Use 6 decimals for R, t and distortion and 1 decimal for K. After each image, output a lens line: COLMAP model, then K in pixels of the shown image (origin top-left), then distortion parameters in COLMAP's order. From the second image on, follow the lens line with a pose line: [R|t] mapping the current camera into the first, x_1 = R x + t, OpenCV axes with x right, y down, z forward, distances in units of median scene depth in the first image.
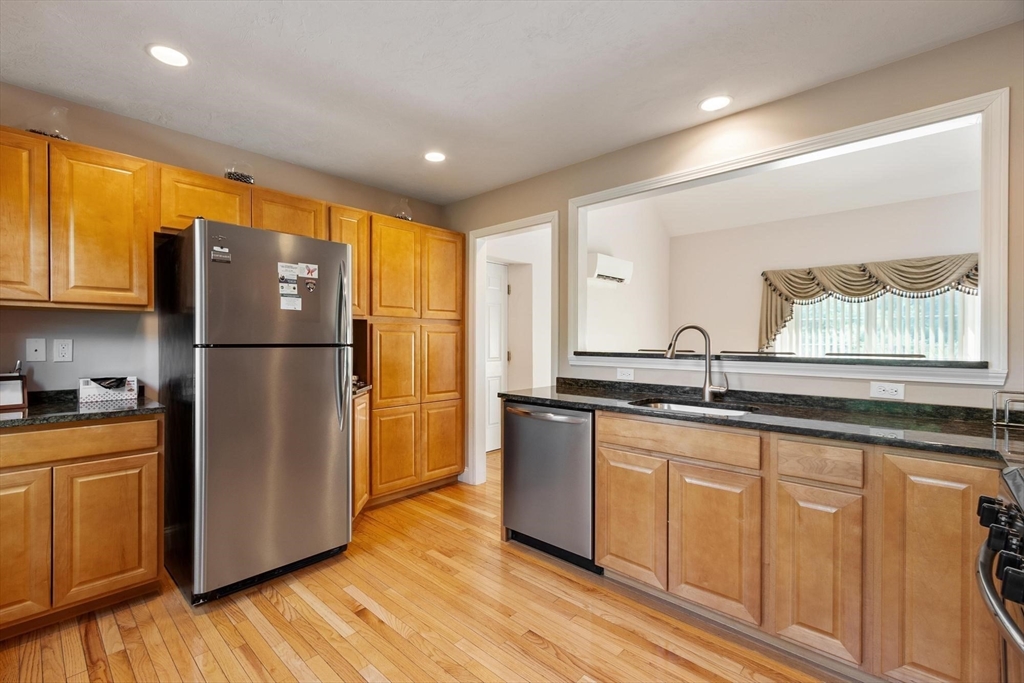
lens RADIAL K [[453.4, 0, 471.6], [0, 453.4, 343.8], [0, 0, 1]] dist [-0.000858, -0.000253]
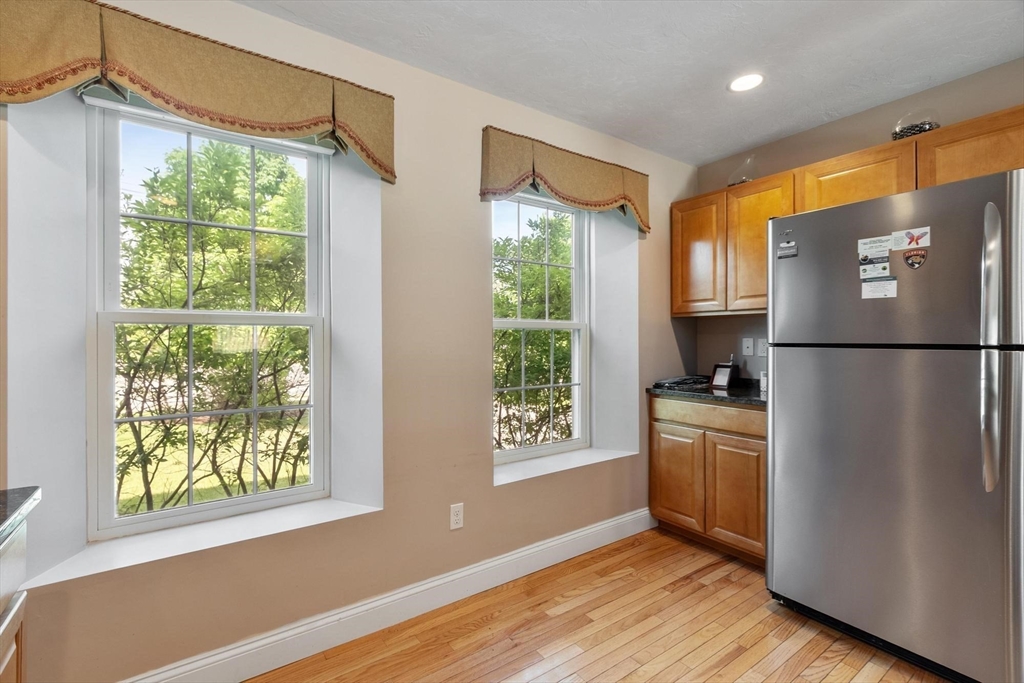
lens RADIAL K [[445.9, 0, 490.4], [0, 445.9, 340.0], [0, 0, 1]] dist [0.000274, -0.000468]
pose [[-0.195945, -0.000663, -0.980615, 0.483166], [-0.006865, 0.999976, 0.000696, -0.002338], [0.980591, 0.006869, -0.195945, 0.556622]]
